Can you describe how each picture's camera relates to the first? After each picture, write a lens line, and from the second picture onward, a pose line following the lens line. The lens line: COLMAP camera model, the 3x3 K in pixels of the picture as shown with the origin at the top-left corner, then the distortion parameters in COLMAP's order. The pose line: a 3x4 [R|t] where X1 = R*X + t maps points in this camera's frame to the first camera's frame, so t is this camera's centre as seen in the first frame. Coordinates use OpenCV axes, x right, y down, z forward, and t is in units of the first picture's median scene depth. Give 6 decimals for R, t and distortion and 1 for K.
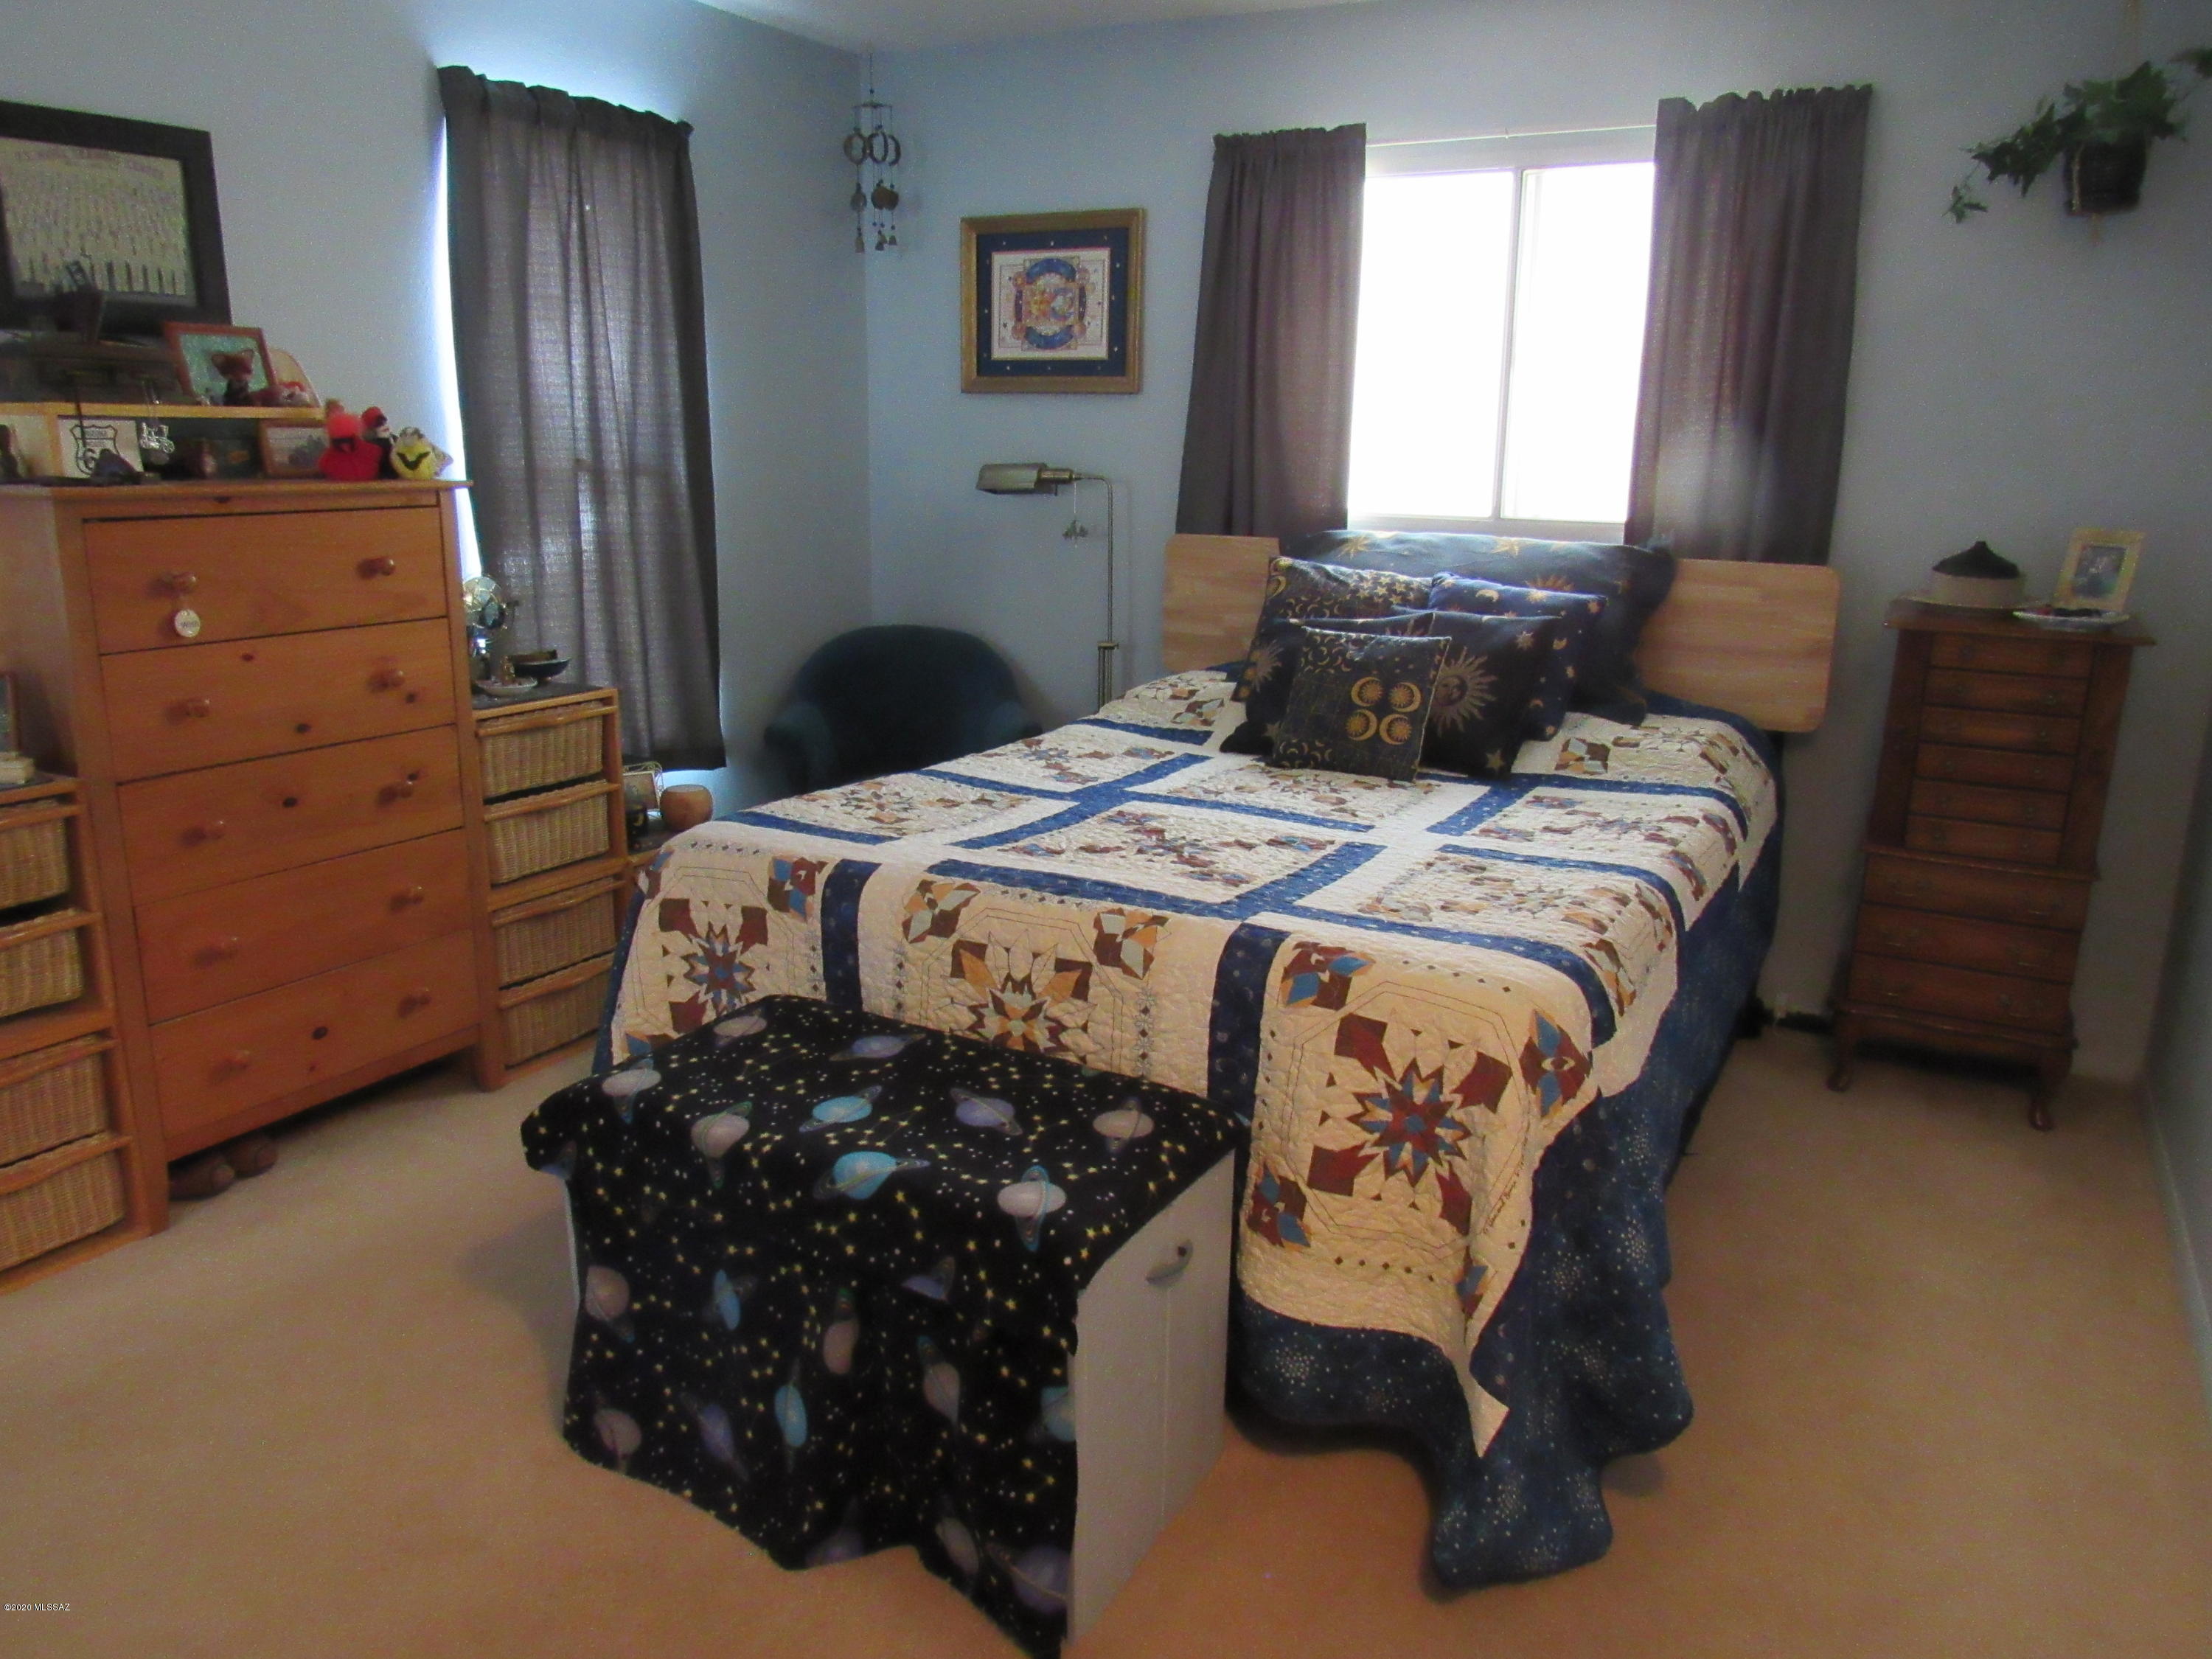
lens RADIAL K [[1606.2, 0, 1074.4], [0, 1606.2, 832.9], [0, 0, 1]] dist [-0.036066, 0.026440]
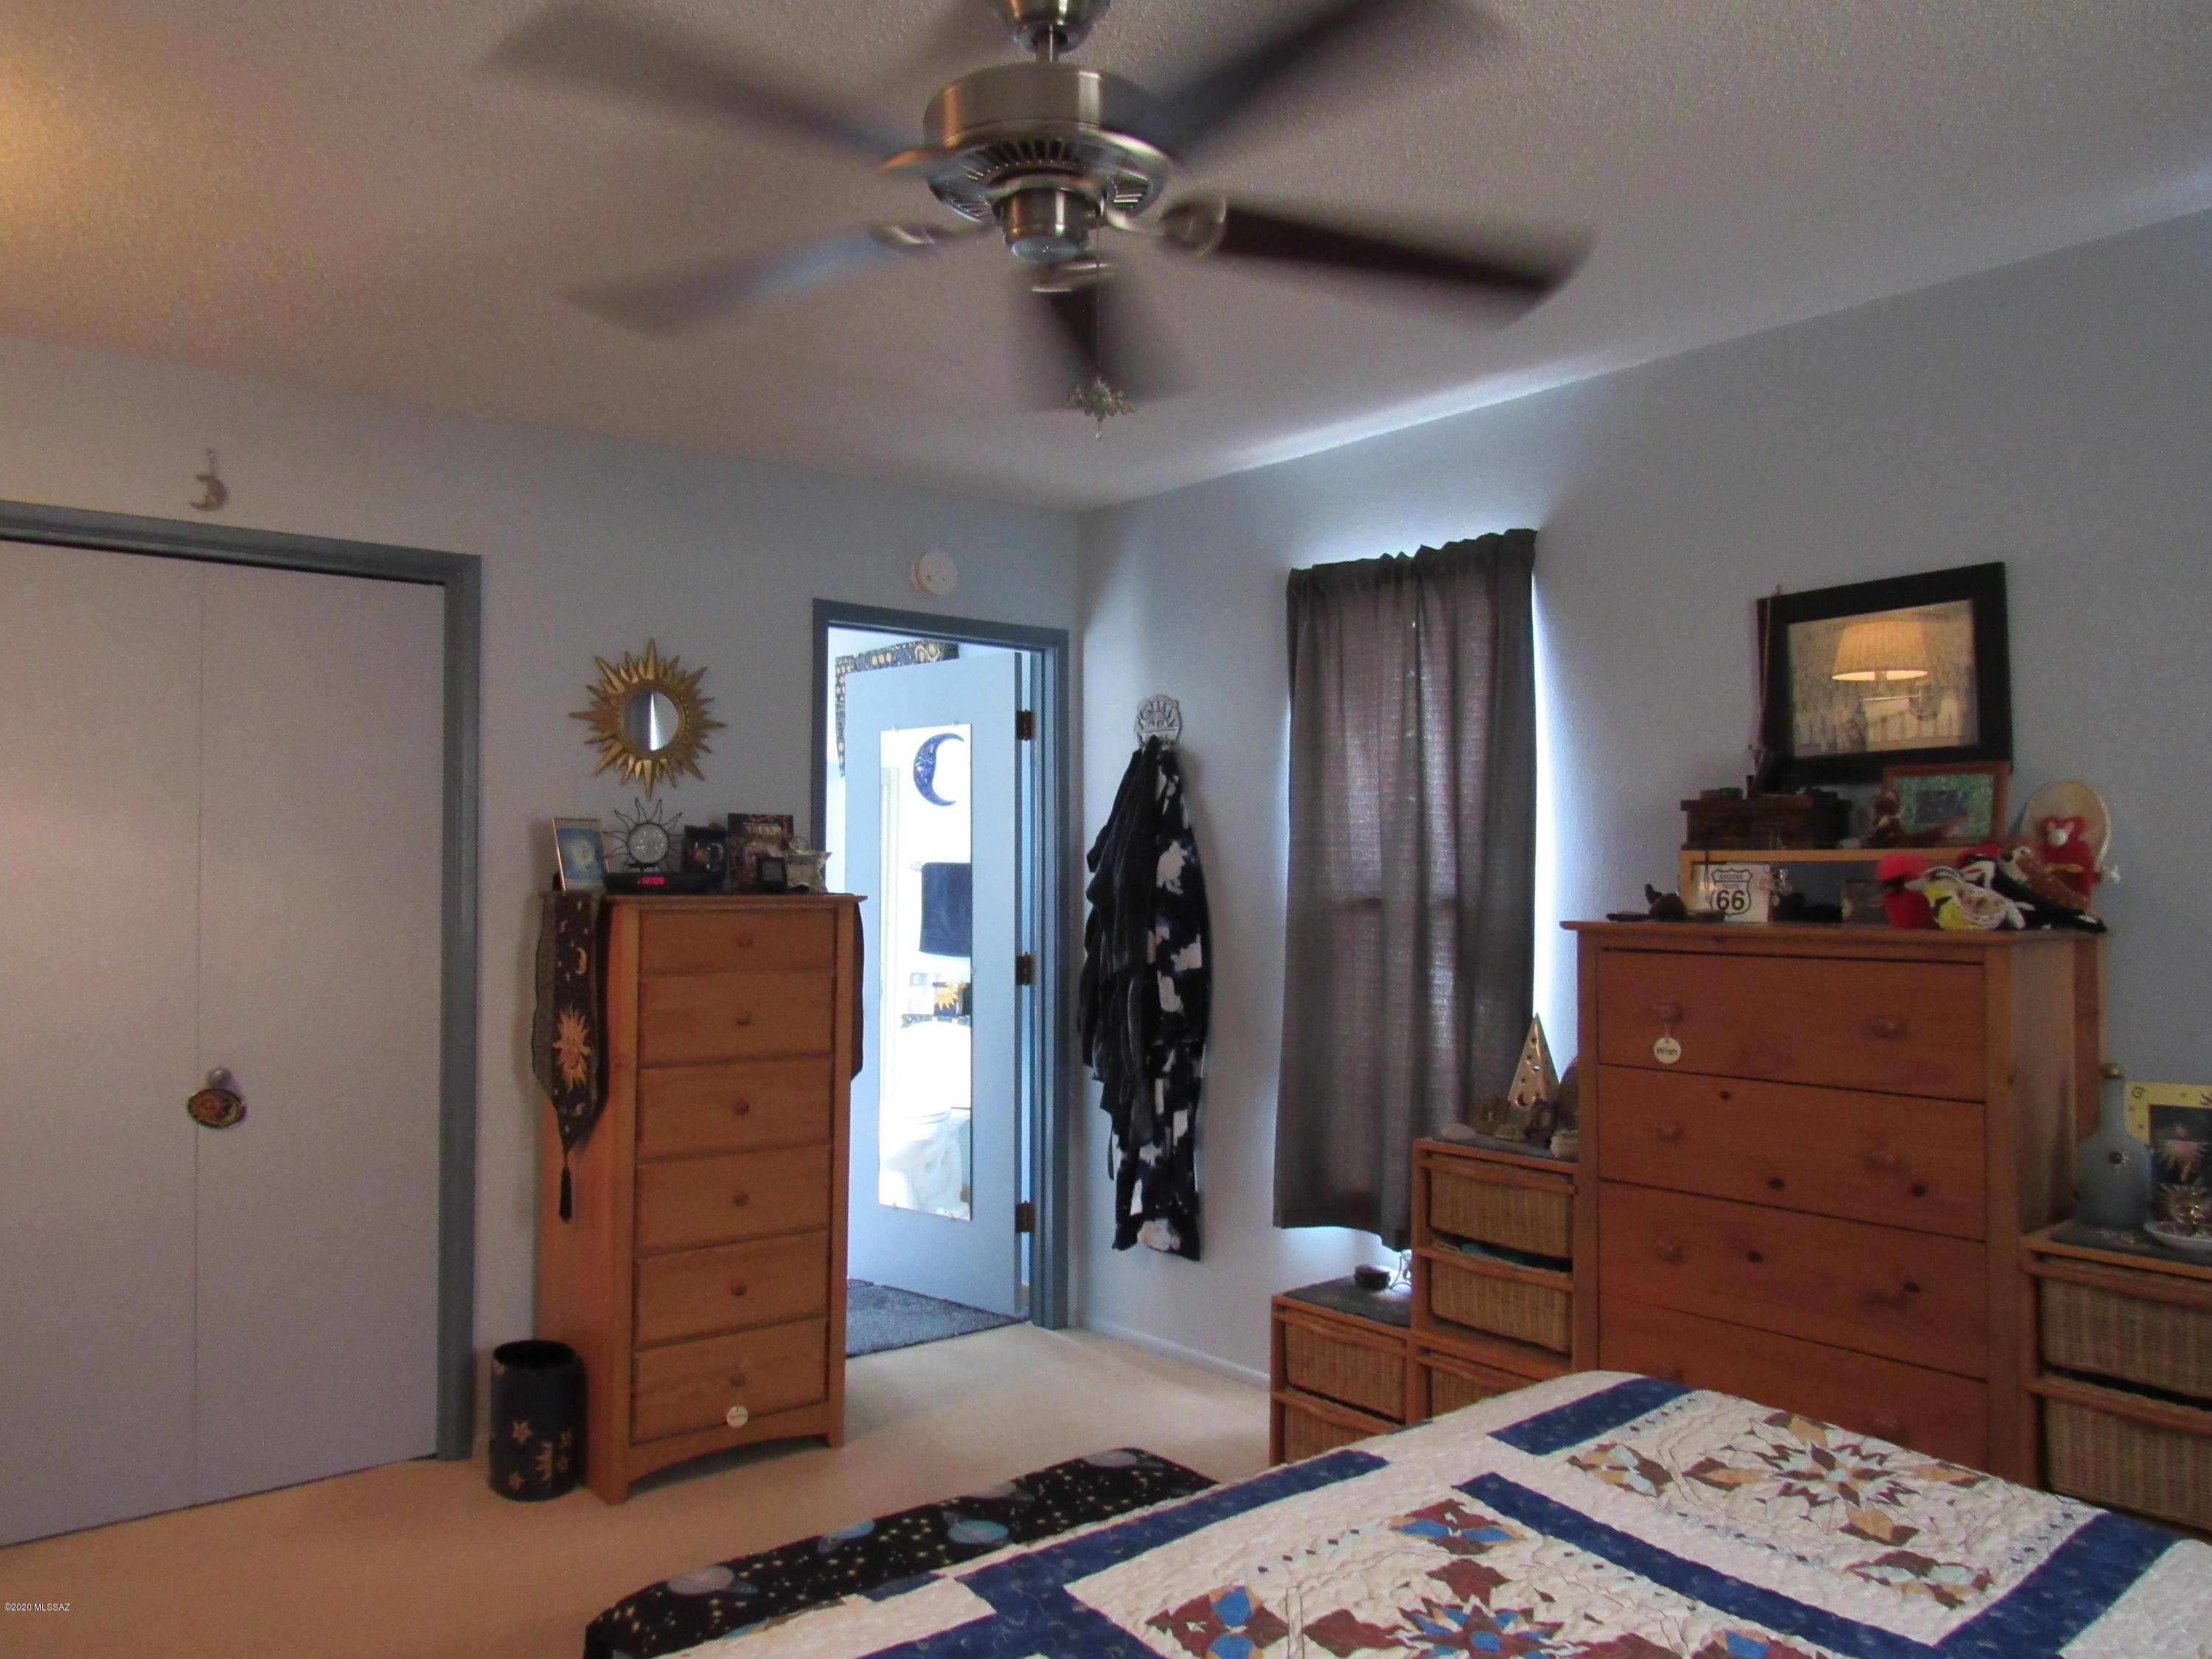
lens RADIAL K [[1606.2, 0, 1074.4], [0, 1606.2, 832.9], [0, 0, 1]] dist [-0.036066, 0.026440]
pose [[-0.358740, -0.035810, -0.932750, 0.573011], [-0.227687, 0.972438, 0.050236, -0.231645], [0.905243, 0.230397, -0.357006, 0.970371]]
